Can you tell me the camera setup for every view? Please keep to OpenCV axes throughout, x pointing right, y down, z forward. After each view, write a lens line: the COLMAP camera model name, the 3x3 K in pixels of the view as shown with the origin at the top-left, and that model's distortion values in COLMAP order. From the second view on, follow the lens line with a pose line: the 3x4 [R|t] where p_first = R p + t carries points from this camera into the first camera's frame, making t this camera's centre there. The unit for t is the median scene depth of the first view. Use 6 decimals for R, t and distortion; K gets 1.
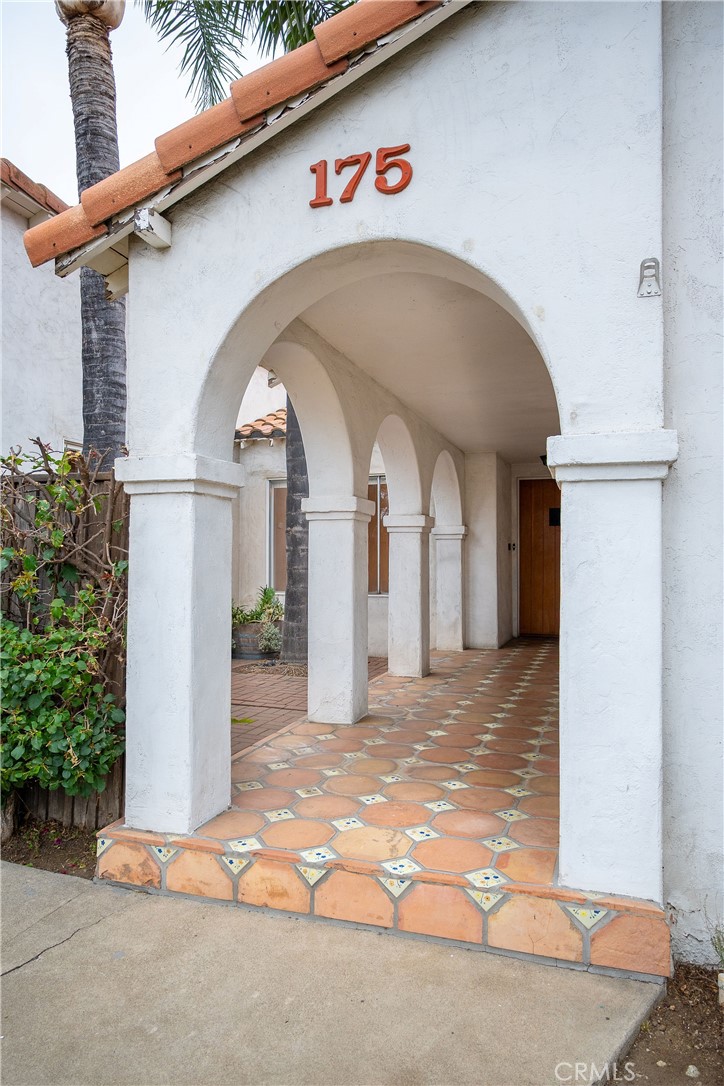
lens RADIAL K [[689.1, 0, 363.0], [0, 689.1, 548.0], [0, 0, 1]] dist [0.002690, -0.000348]
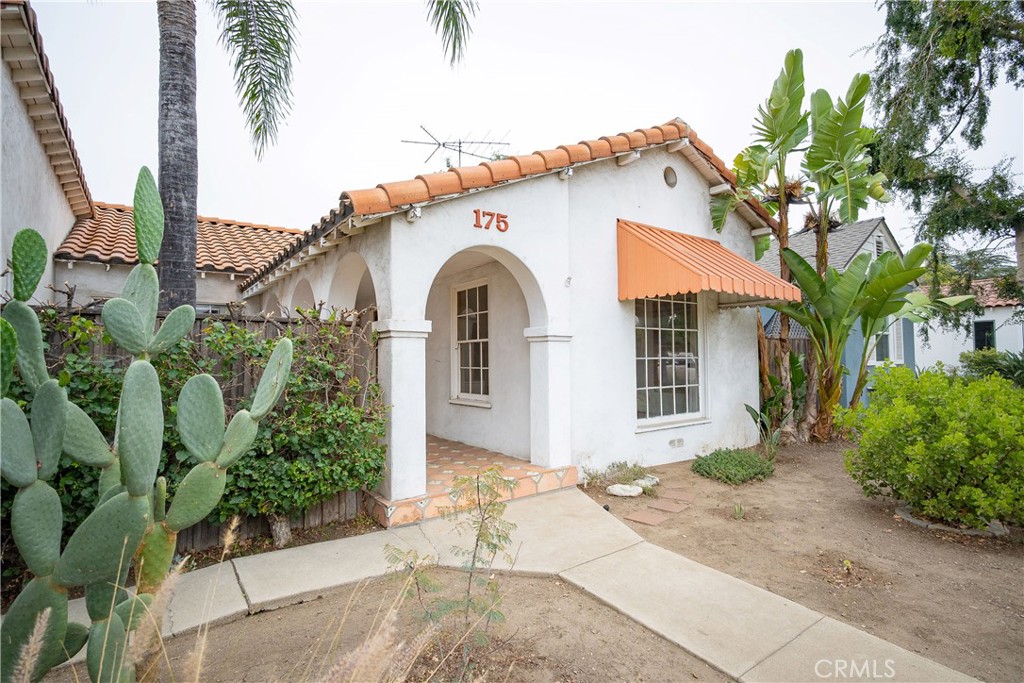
lens RADIAL K [[498.8, 0, 508.0], [0, 498.8, 341.6], [0, 0, 1]] dist [-0.001995, 0.001079]
pose [[0.569752, 0.021320, 0.821540, -1.479578], [-0.002721, 0.999707, -0.024056, -0.031777], [-0.821812, 0.011470, 0.569643, -0.127363]]
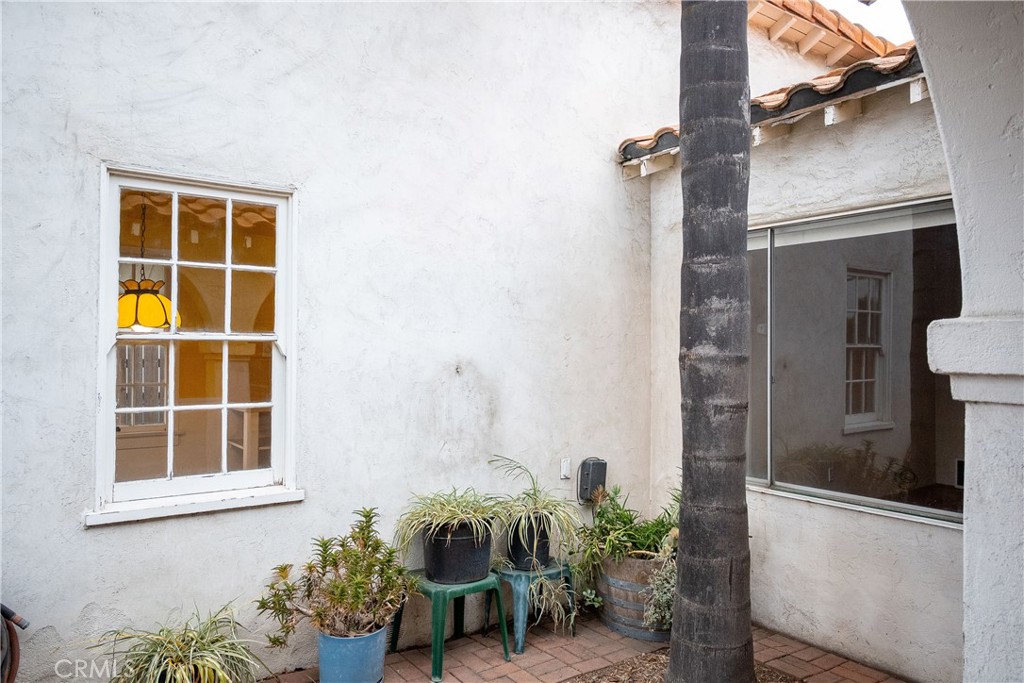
lens RADIAL K [[707.8, 0, 512.0], [0, 707.8, 341.5], [0, 0, 1]] dist [0.001227, 0.000326]
pose [[0.818442, -0.002487, -0.574584, 0.120789], [0.004918, 0.999984, 0.002678, -0.102710], [0.574568, -0.005018, 0.818441, 1.850194]]
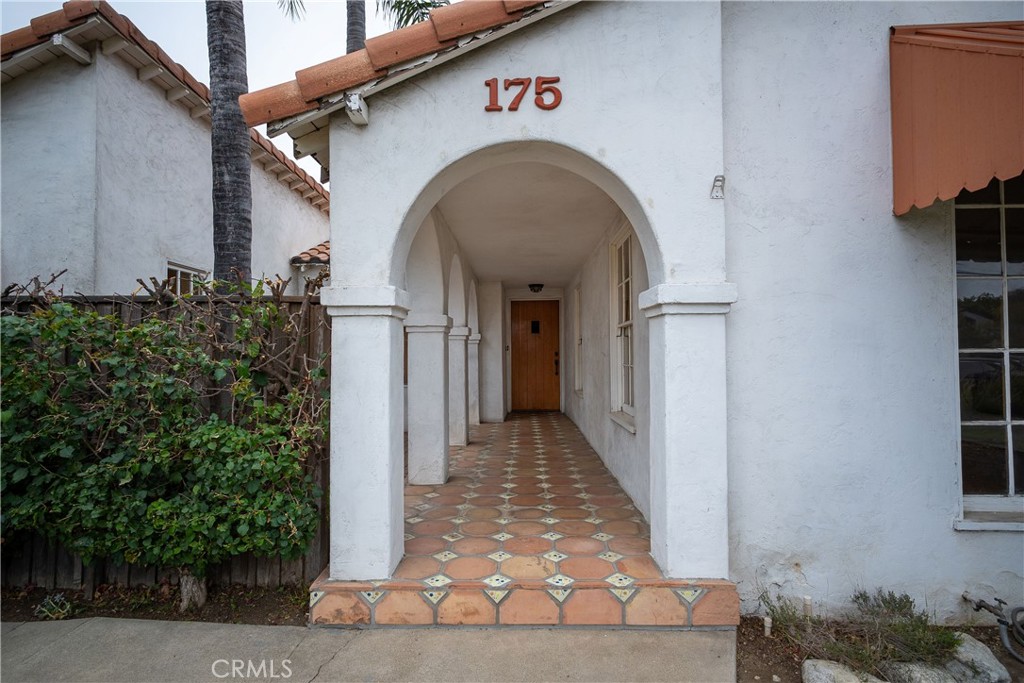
lens RADIAL K [[512.5, 0, 500.4], [0, 512.5, 343.4], [0, 0, 1]] dist [-0.000886, 0.000798]
pose [[0.957416, -0.003057, 0.288697, -0.343320], [0.004731, 0.999976, -0.005100, -0.023202], [-0.288675, 0.006249, 0.957407, 0.013319]]
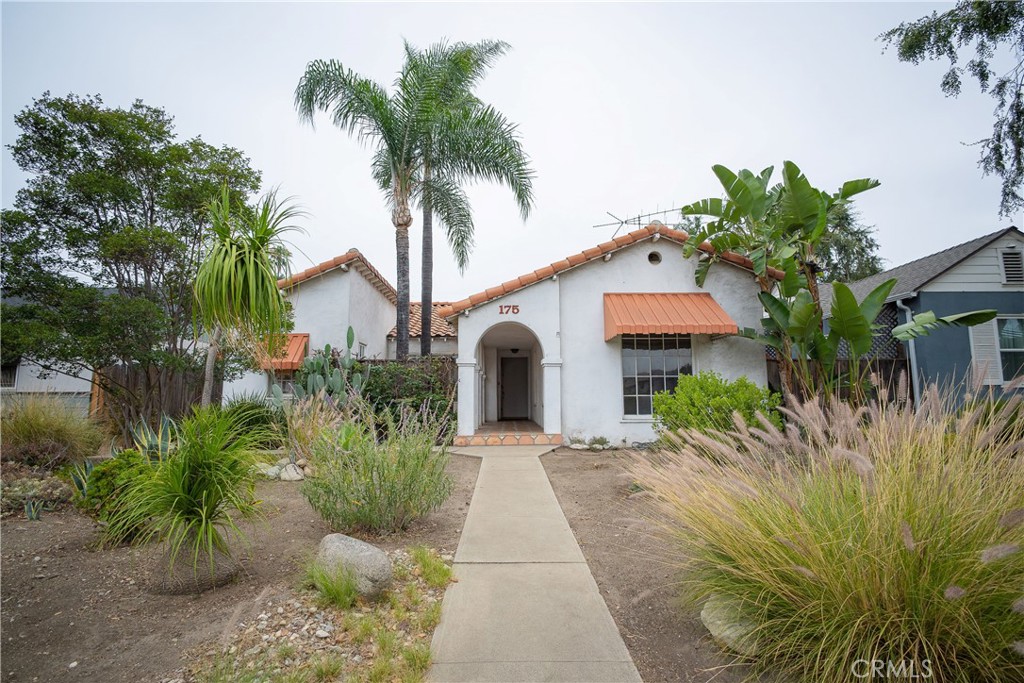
lens RADIAL K [[498.8, 0, 508.0], [0, 498.8, 341.6], [0, 0, 1]] dist [-0.001995, 0.001079]
pose [[0.942246, 0.035699, 0.333013, -1.290206], [-0.000621, 0.994488, -0.104851, 0.128573], [-0.334921, 0.098589, 0.937074, -2.620599]]
